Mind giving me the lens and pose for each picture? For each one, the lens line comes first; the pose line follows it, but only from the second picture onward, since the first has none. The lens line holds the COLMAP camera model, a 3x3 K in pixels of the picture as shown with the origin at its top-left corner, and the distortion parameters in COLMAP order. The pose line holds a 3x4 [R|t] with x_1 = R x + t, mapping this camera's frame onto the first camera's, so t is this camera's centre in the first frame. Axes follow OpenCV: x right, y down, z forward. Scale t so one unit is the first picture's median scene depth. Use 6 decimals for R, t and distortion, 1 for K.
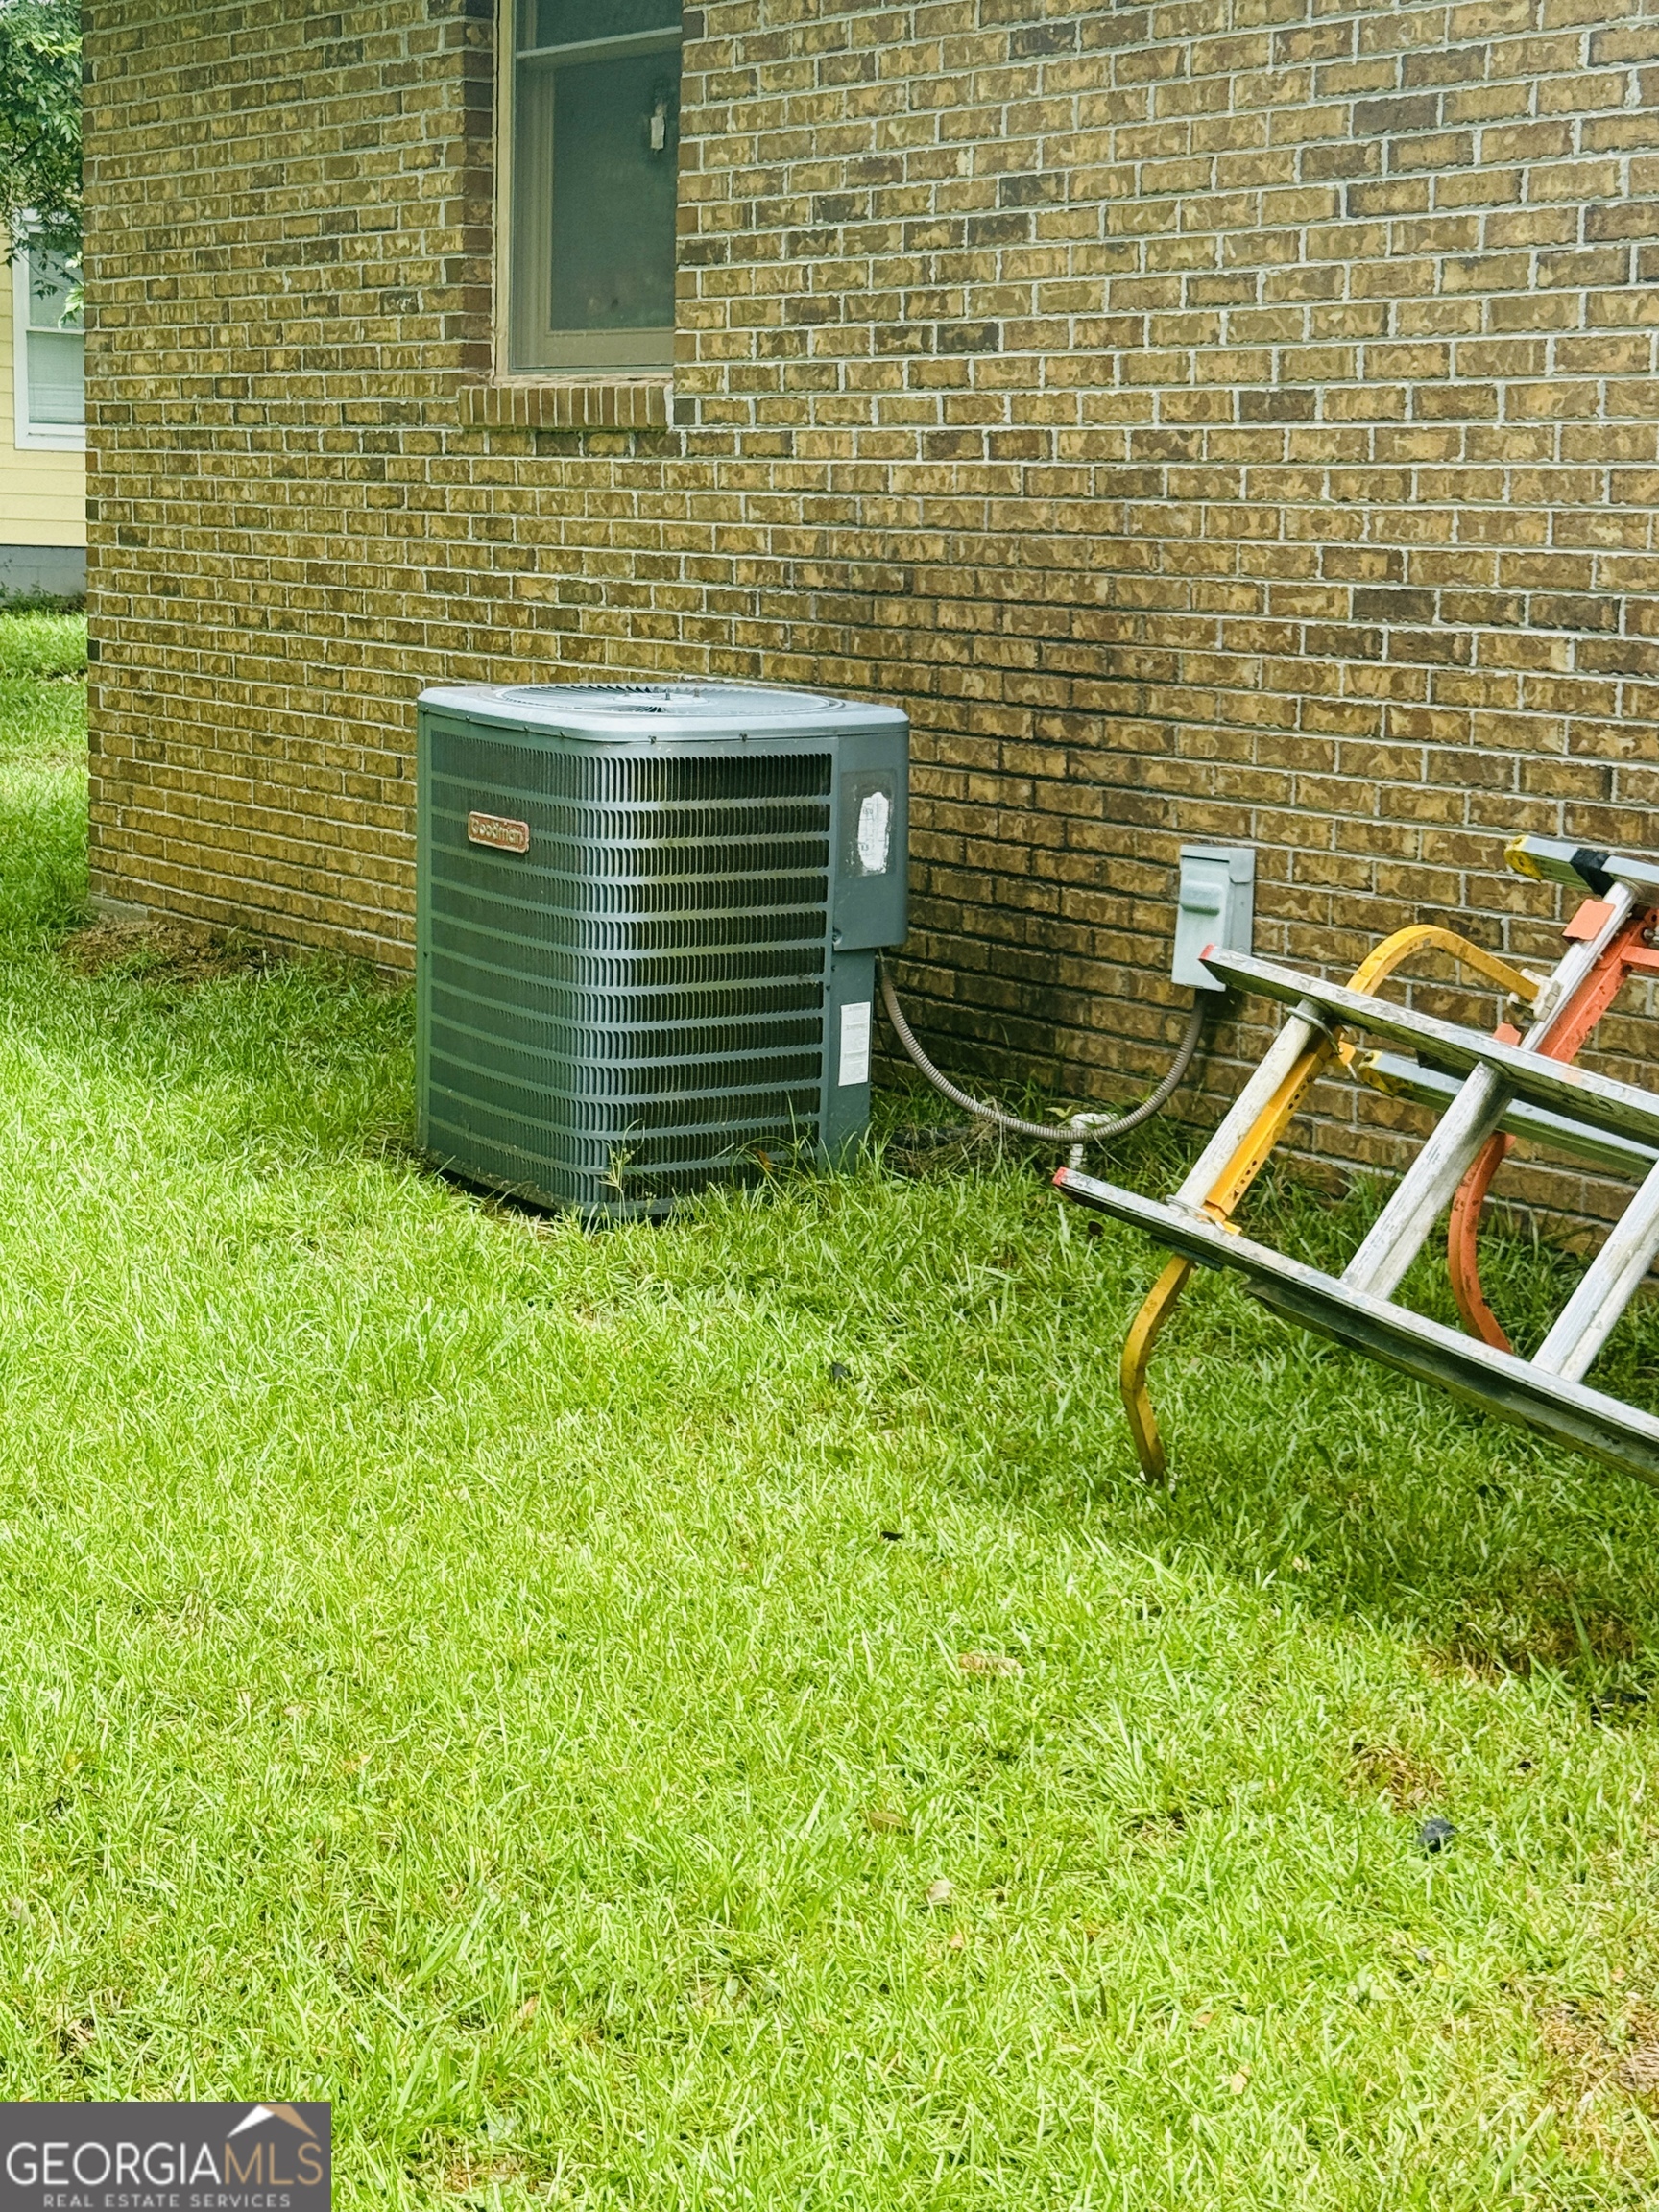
lens RADIAL K [[3534.2, 0, 829.5], [0, 3534.2, 1106.0], [0, 0, 1]] dist [0.215975, -0.151910]
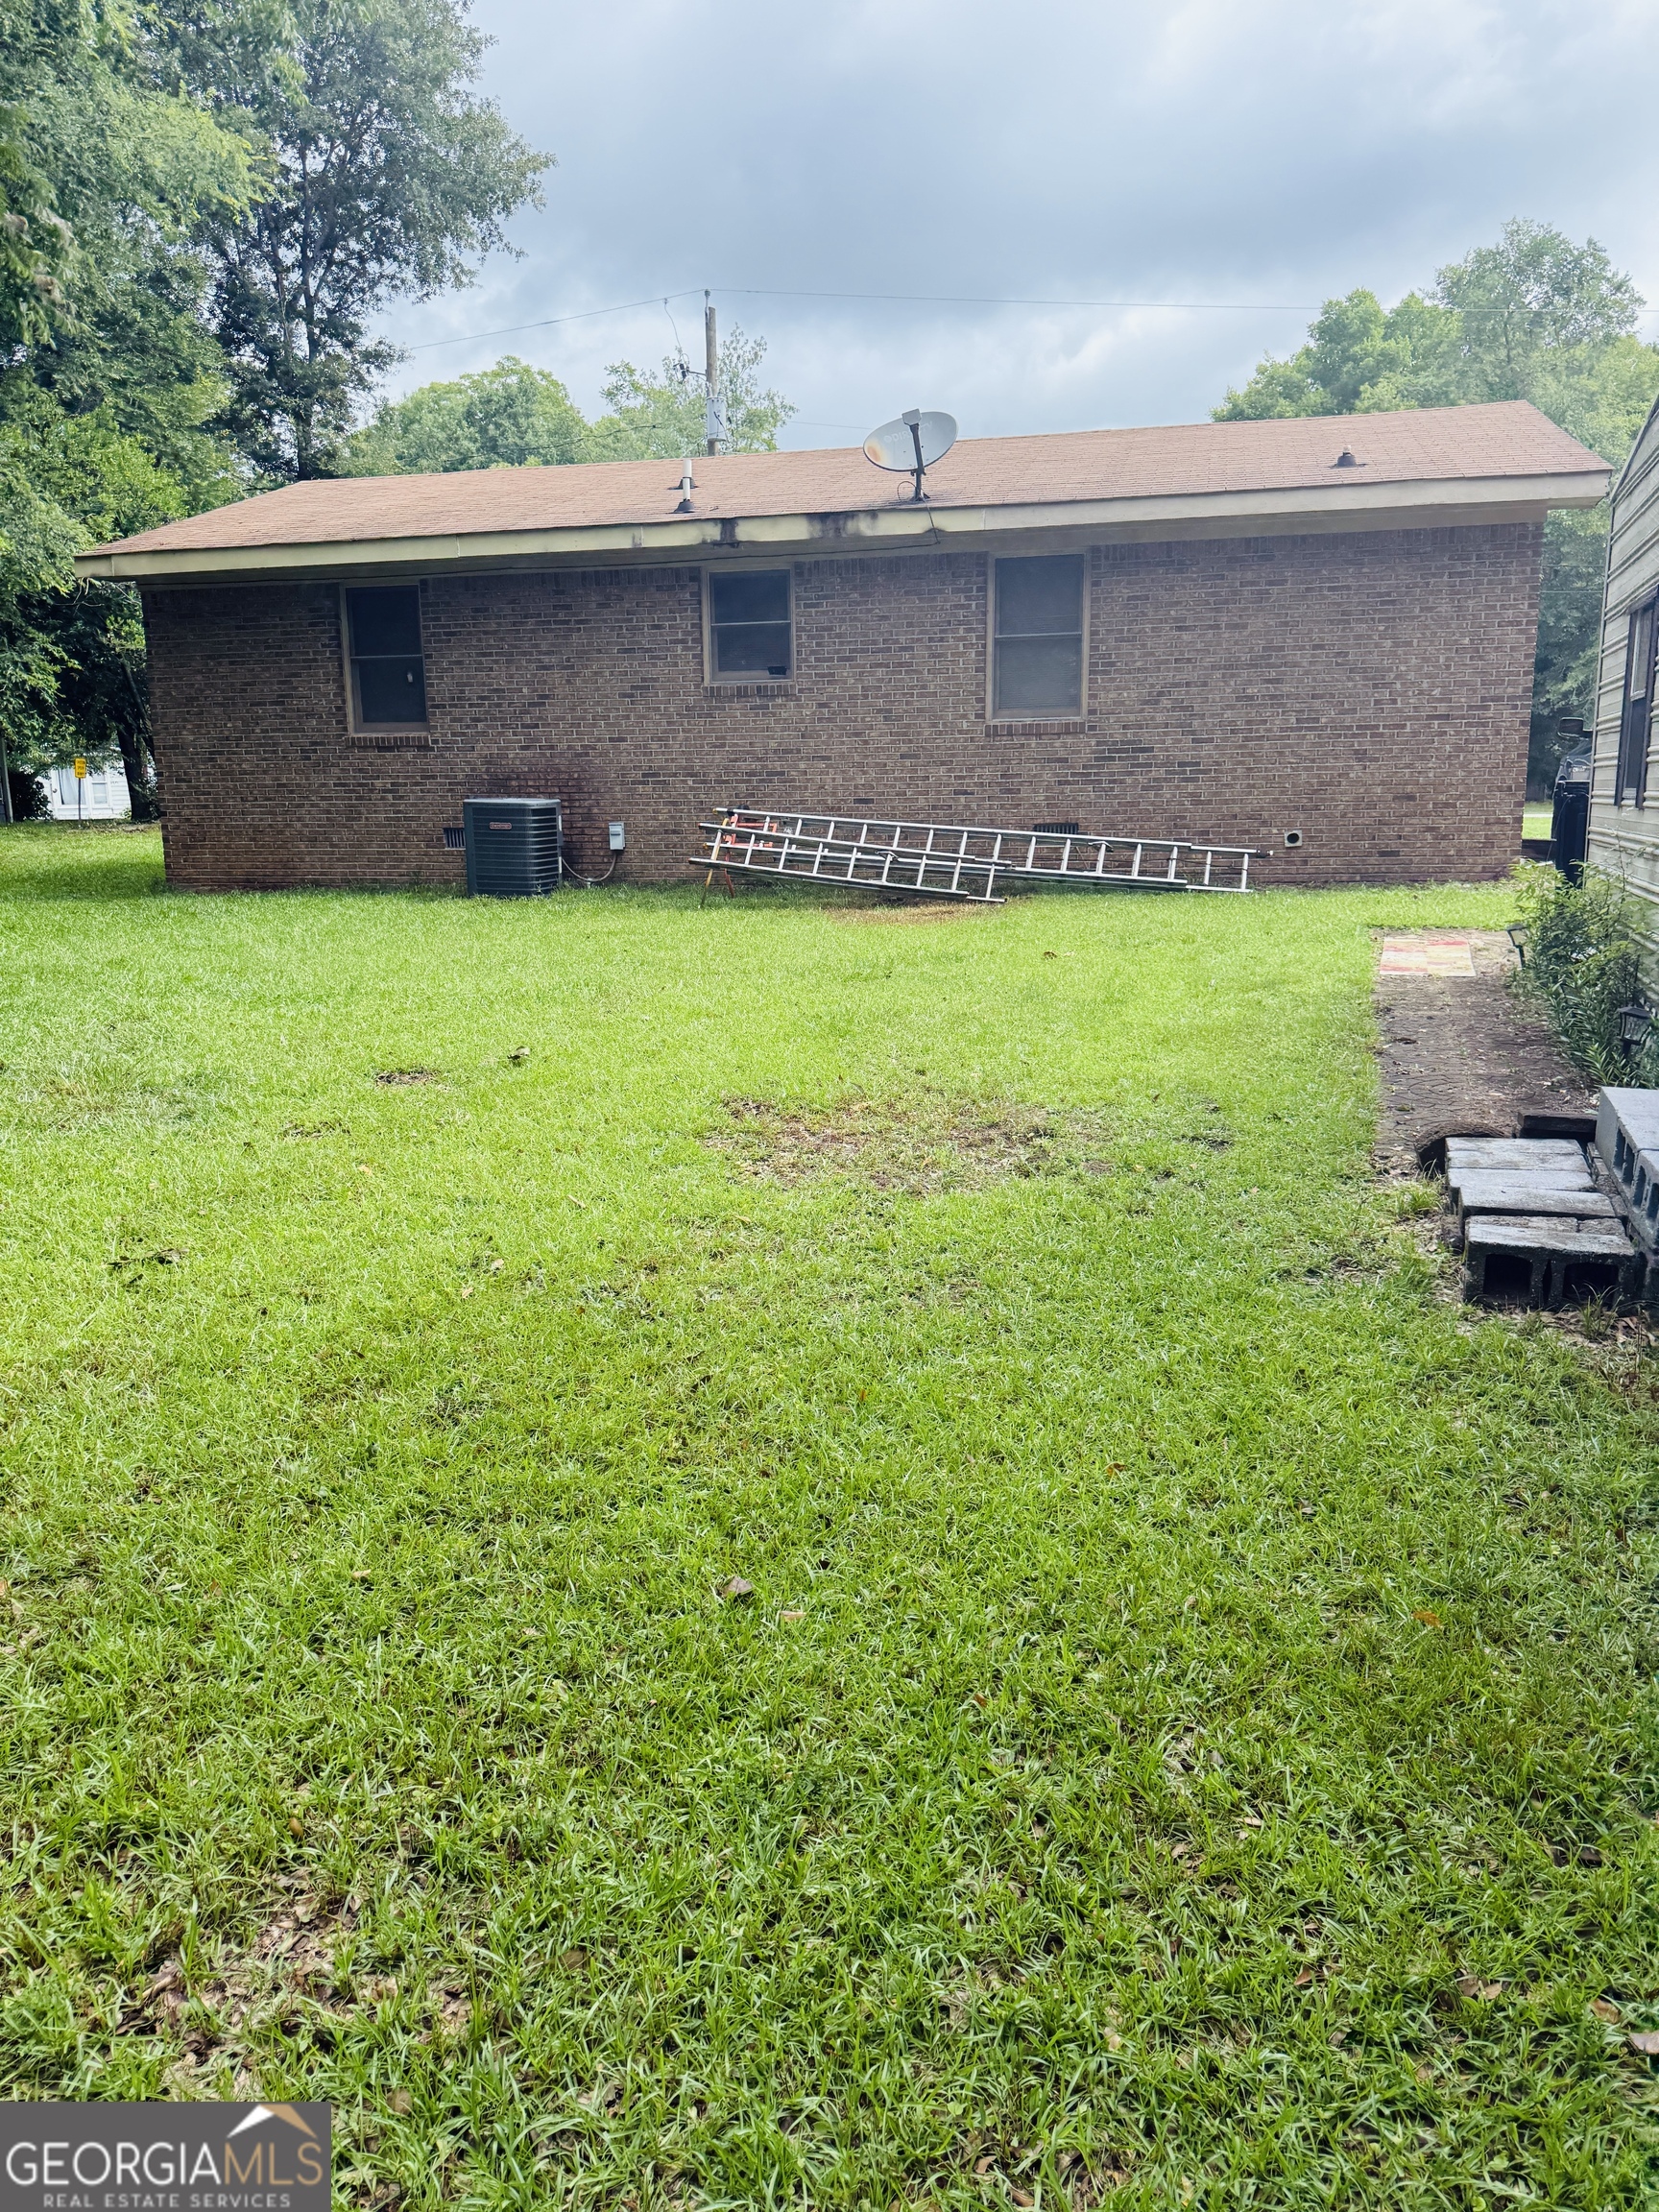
lens RADIAL K [[1553.0, 0, 834.7], [0, 1553.0, 1110.0], [0, 0, 1]] dist [0.108622, -0.106410]
pose [[0.754542, -0.172300, 0.633229, -1.131670], [0.144406, 0.984860, 0.095907, 0.164332], [-0.640166, 0.019076, 0.767999, -0.944204]]
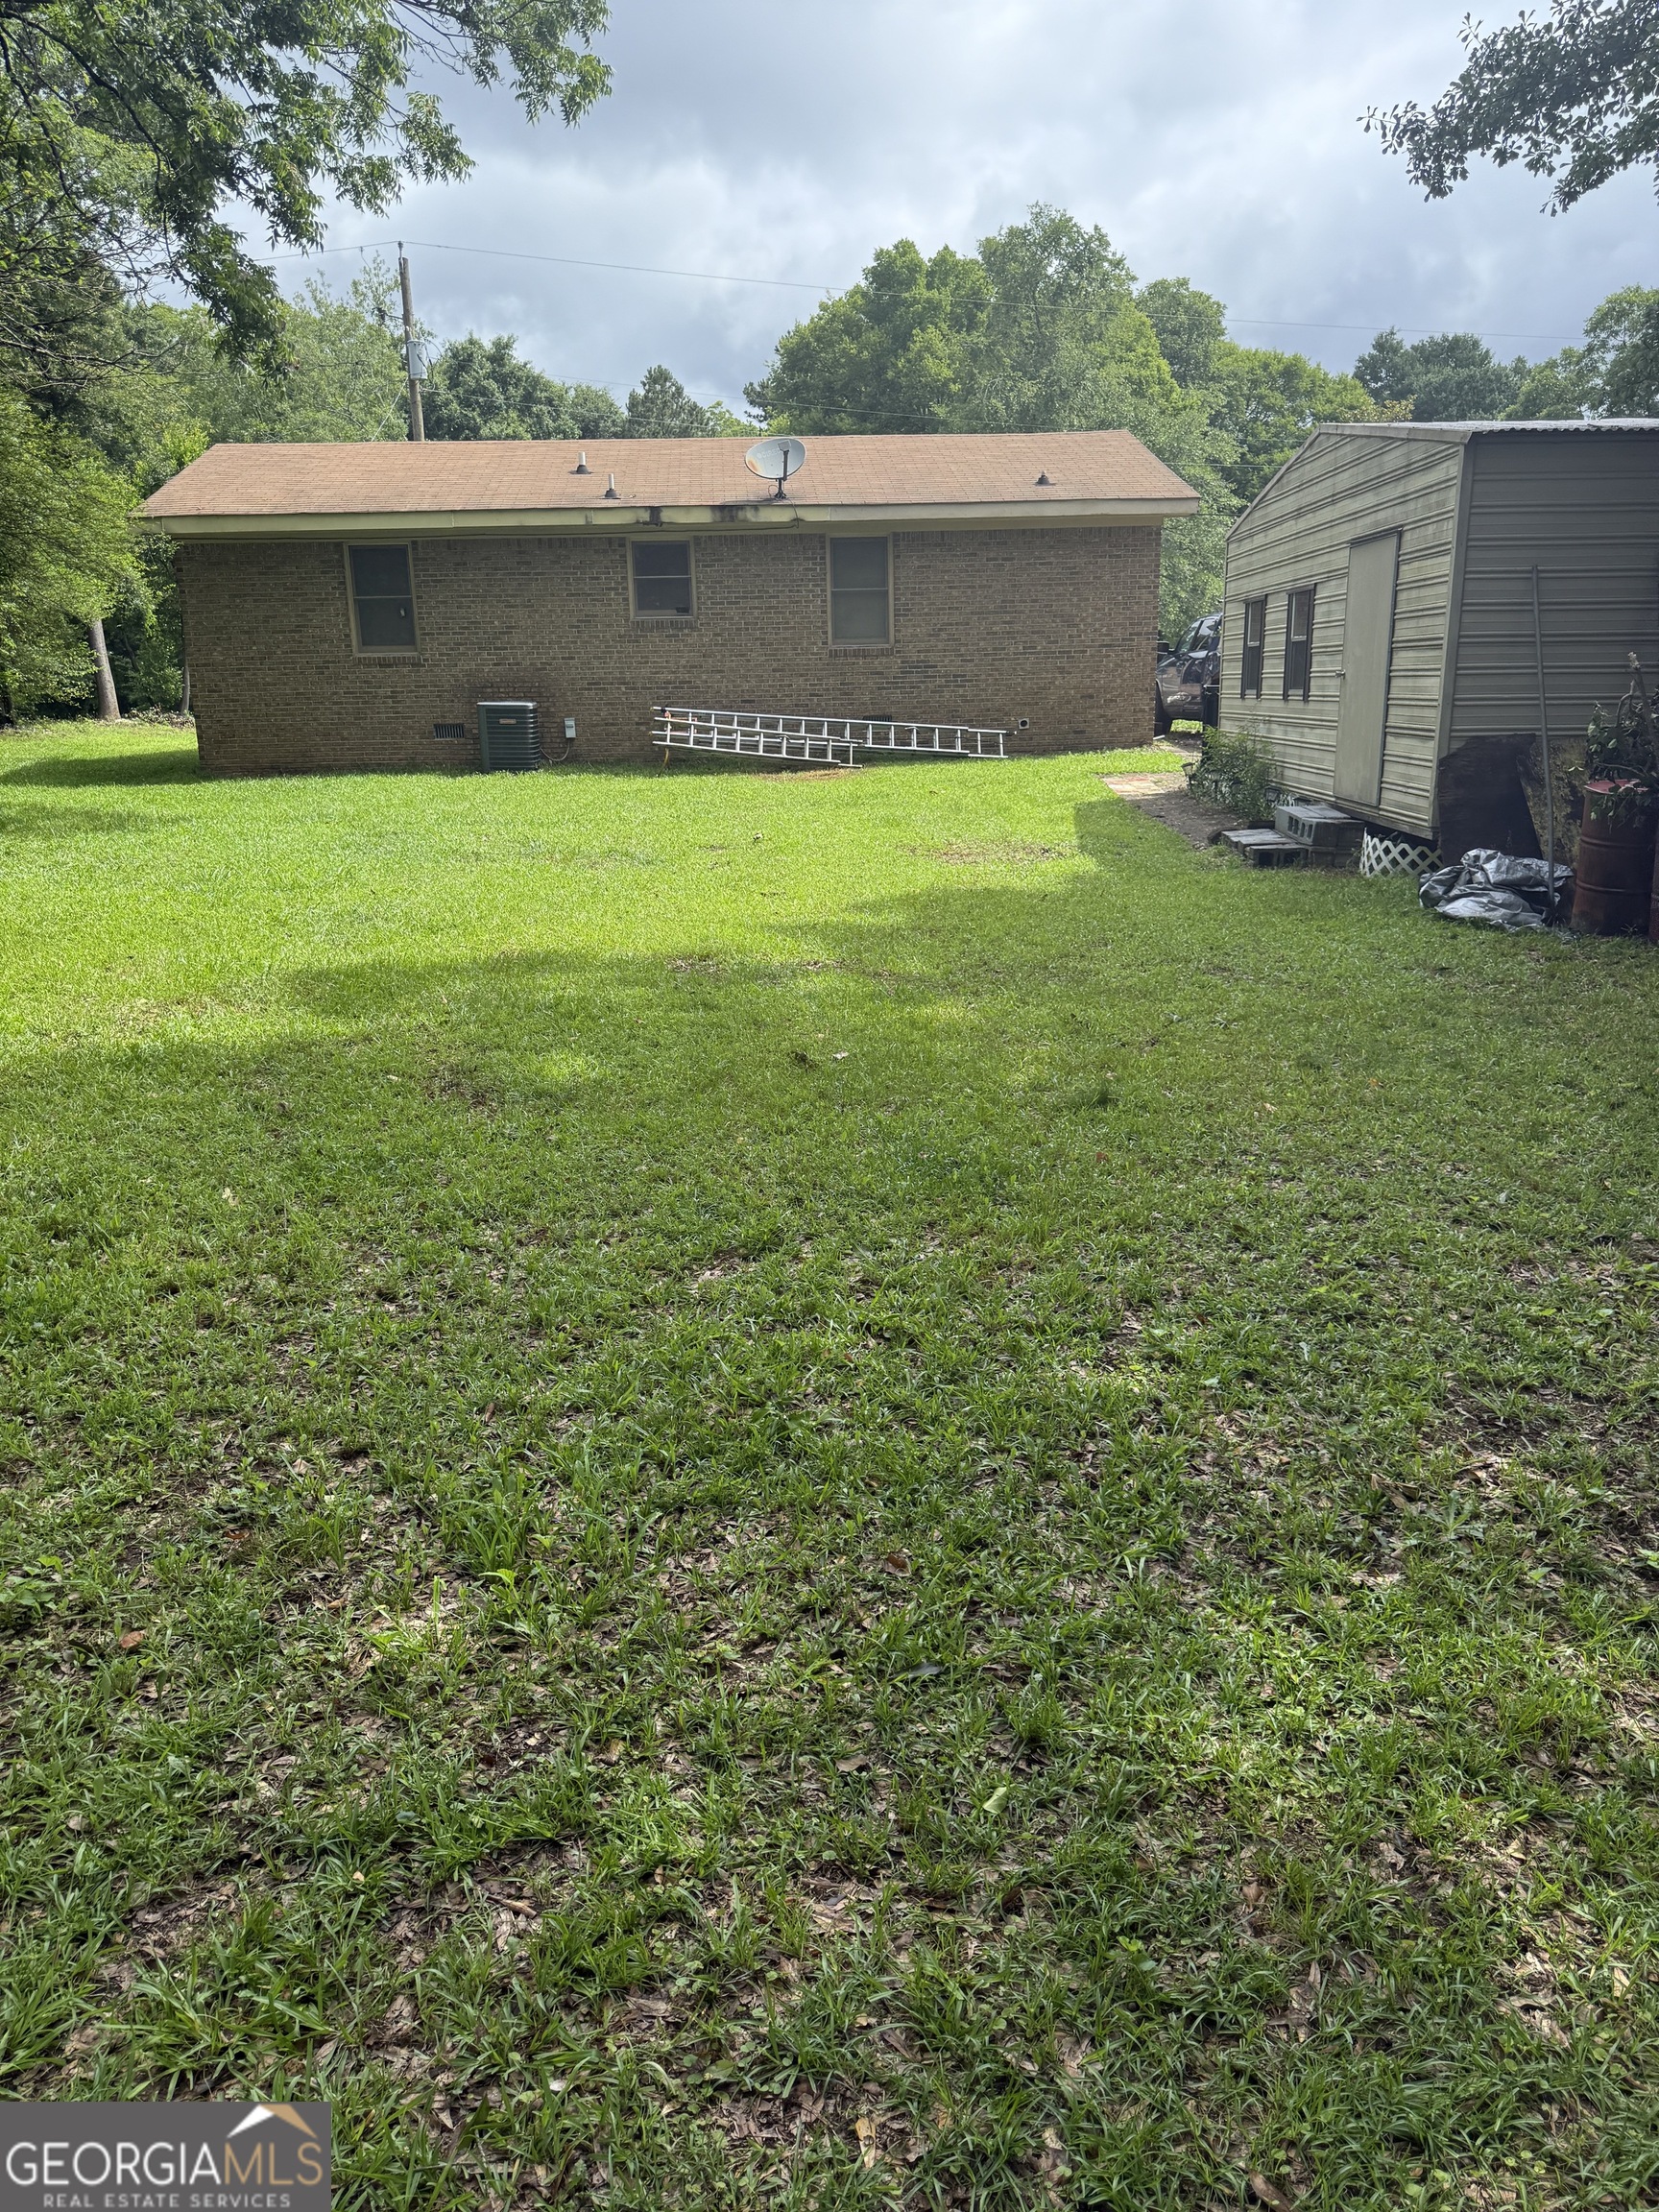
lens RADIAL K [[1580.2, 0, 821.1], [0, 1580.2, 1116.8], [0, 0, 1]] dist [0.112505, -0.167459]
pose [[0.541457, -0.263431, 0.798391, -2.374664], [0.175796, 0.964125, 0.198893, 0.153649], [-0.822143, 0.032662, 0.568343, -1.255253]]
